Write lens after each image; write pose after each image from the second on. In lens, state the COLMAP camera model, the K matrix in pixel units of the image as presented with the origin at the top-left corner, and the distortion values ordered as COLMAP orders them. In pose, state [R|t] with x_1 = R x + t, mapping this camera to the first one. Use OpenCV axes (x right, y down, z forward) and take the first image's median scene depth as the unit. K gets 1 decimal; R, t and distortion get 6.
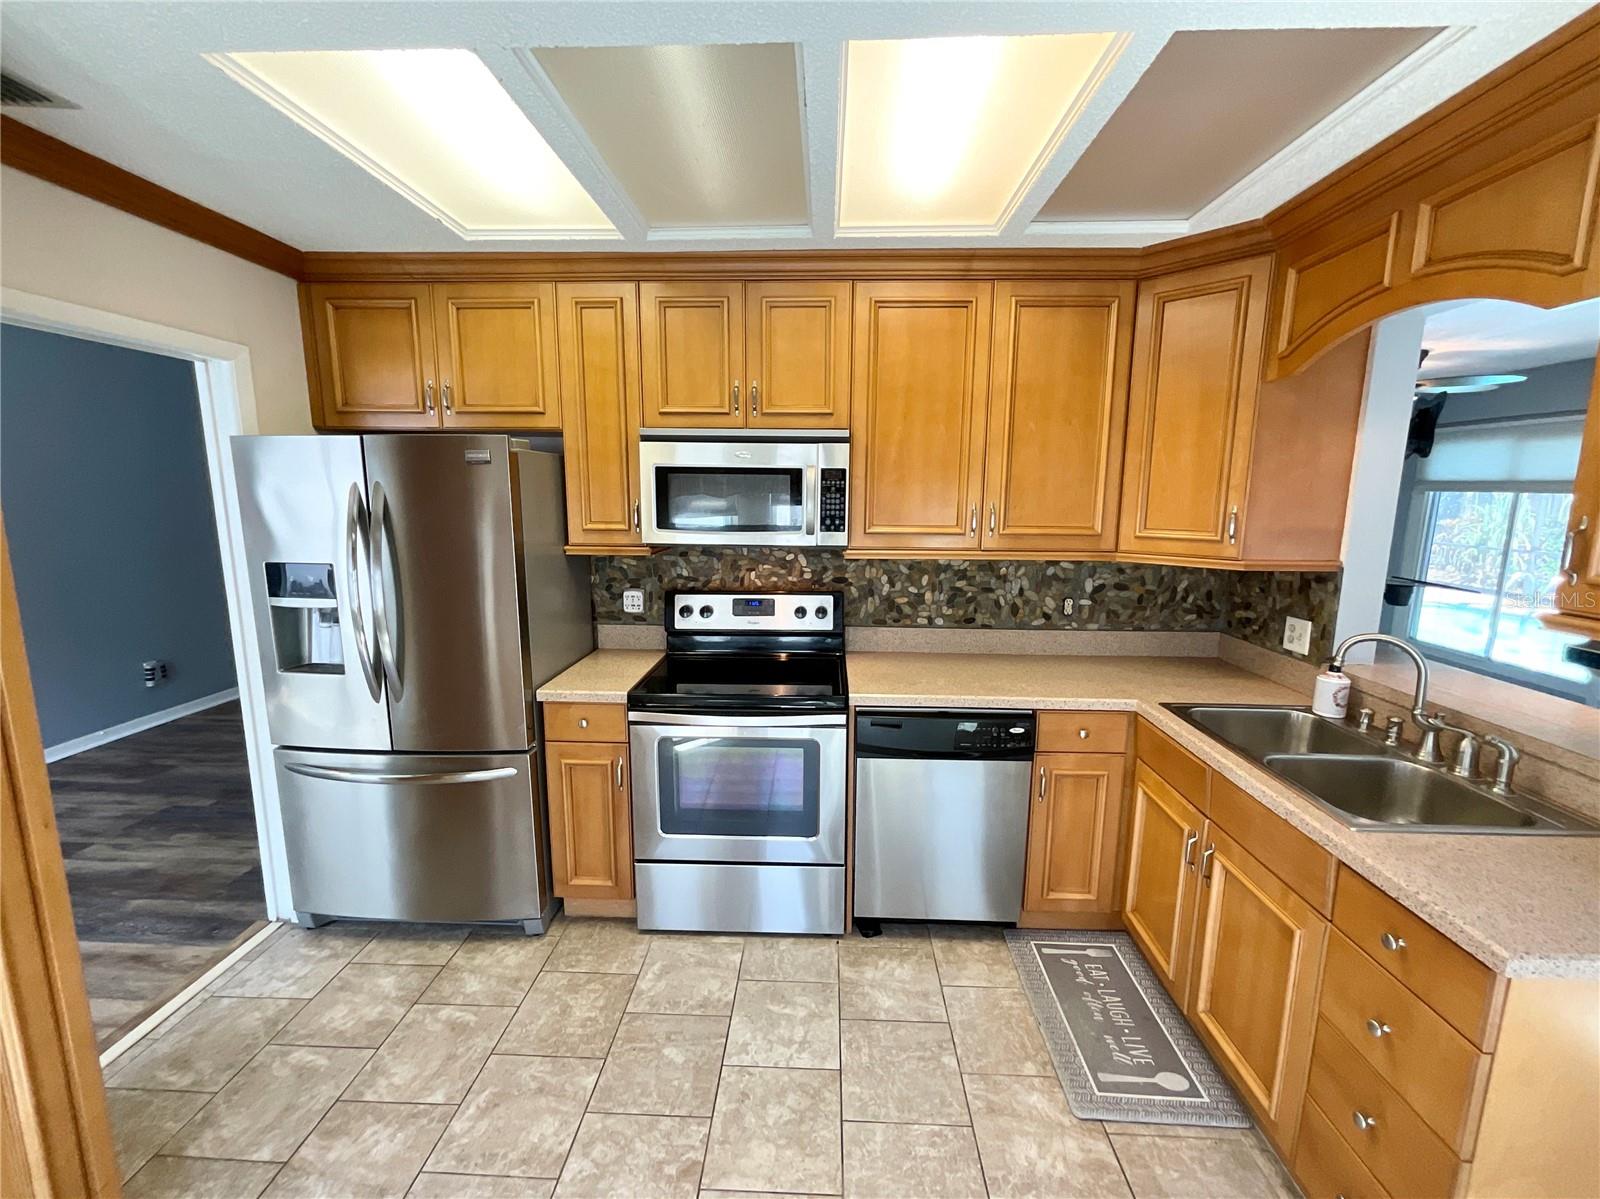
lens RADIAL K [[666.6, 0, 804.7], [0, 666.6, 599.5], [0, 0, 1]] dist [0.001125, 0.000528]
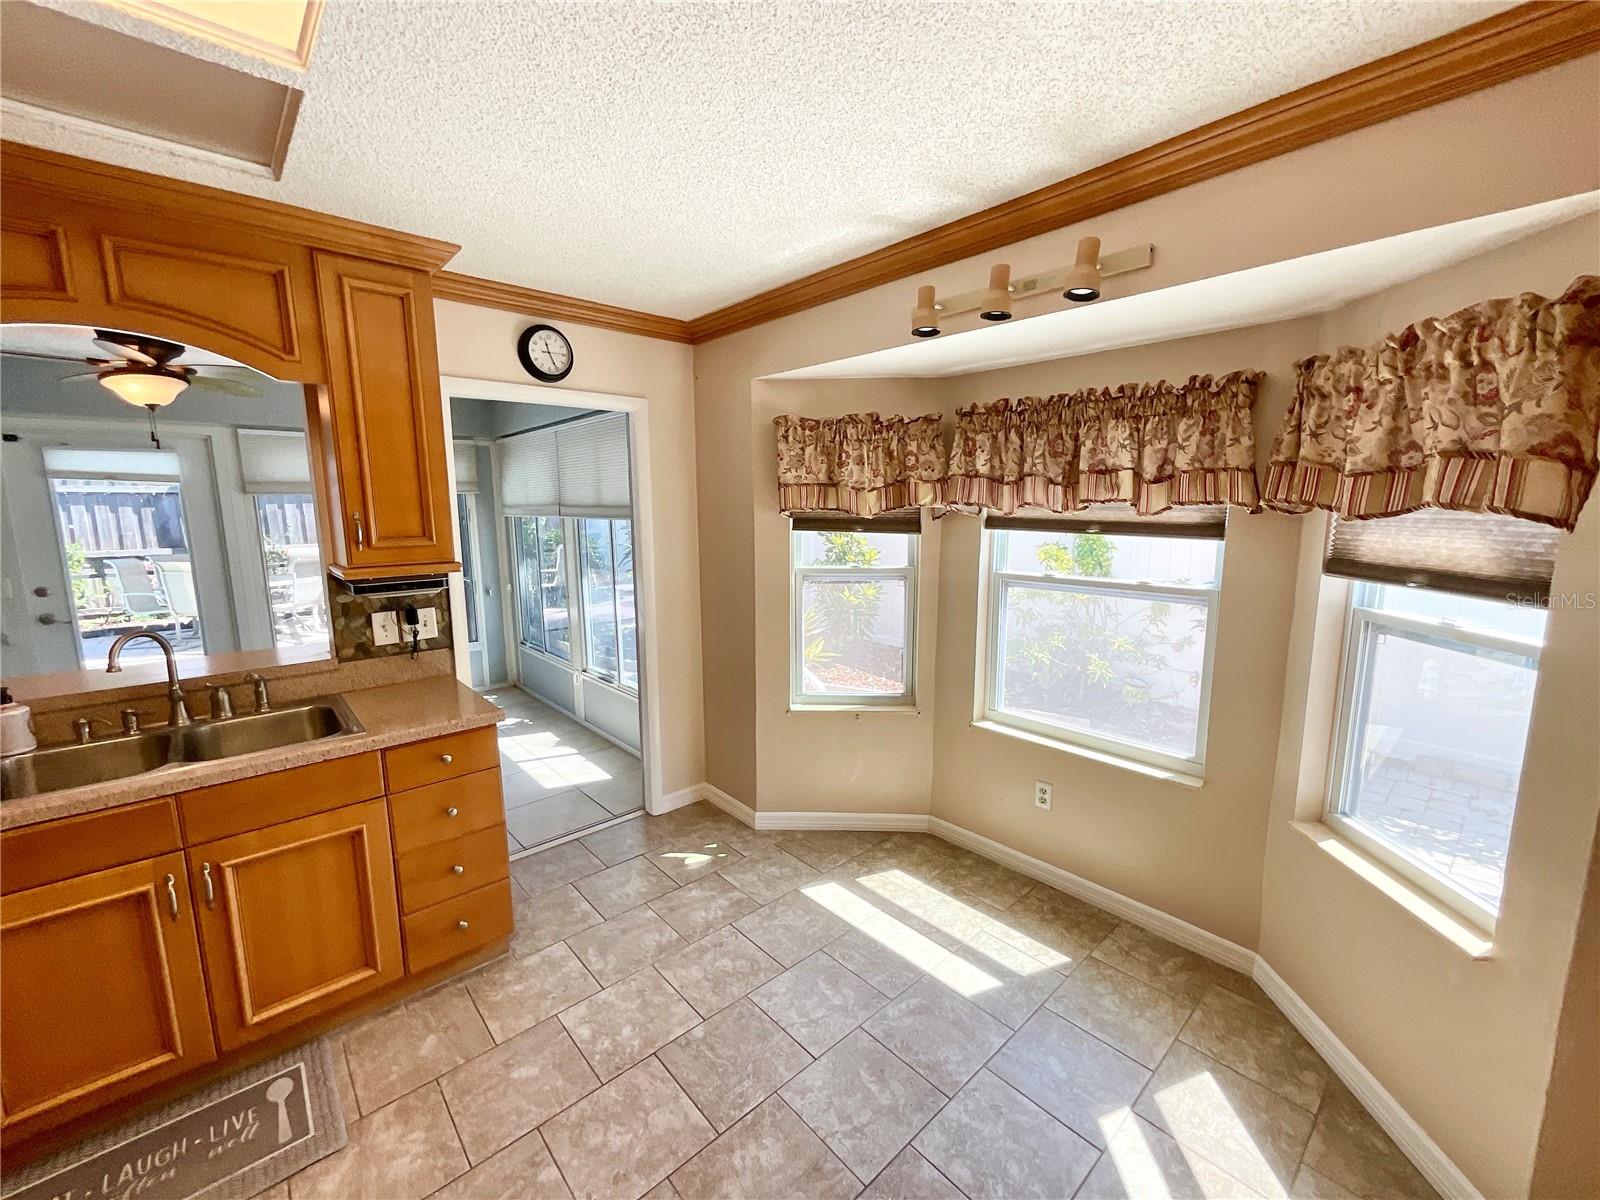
lens RADIAL K [[666.6, 0, 804.7], [0, 666.6, 600.0], [0, 0, 1]] dist [0.001125, 0.000528]
pose [[-0.688044, -0.110741, 0.717170, -0.459950], [0.116587, 0.958580, 0.259870, -0.105342], [-0.716242, 0.262414, -0.646634, 0.666976]]
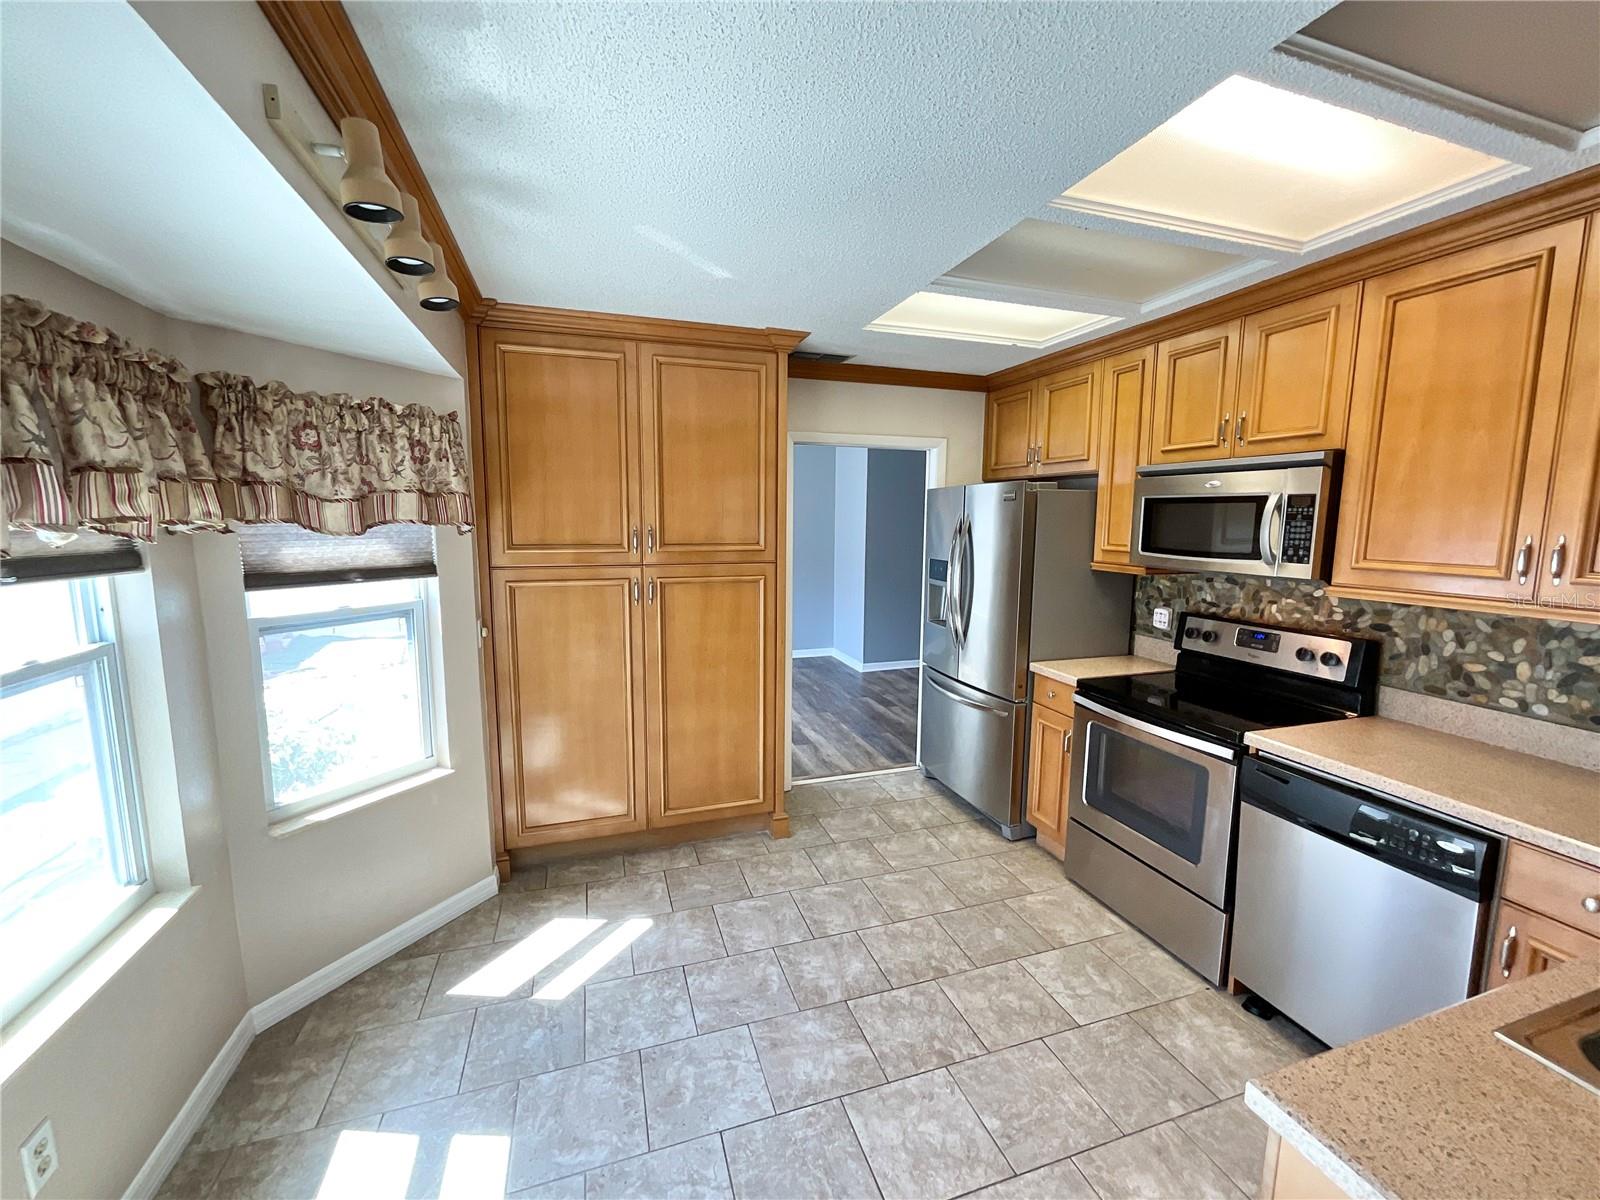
lens RADIAL K [[666.6, 0, 804.7], [0, 666.6, 600.0], [0, 0, 1]] dist [0.001125, 0.000528]
pose [[0.346106, 0.112282, -0.931452, 0.656785], [-0.155667, 0.985924, 0.061006, -0.002728], [0.925191, 0.123882, 0.358712, 0.053814]]
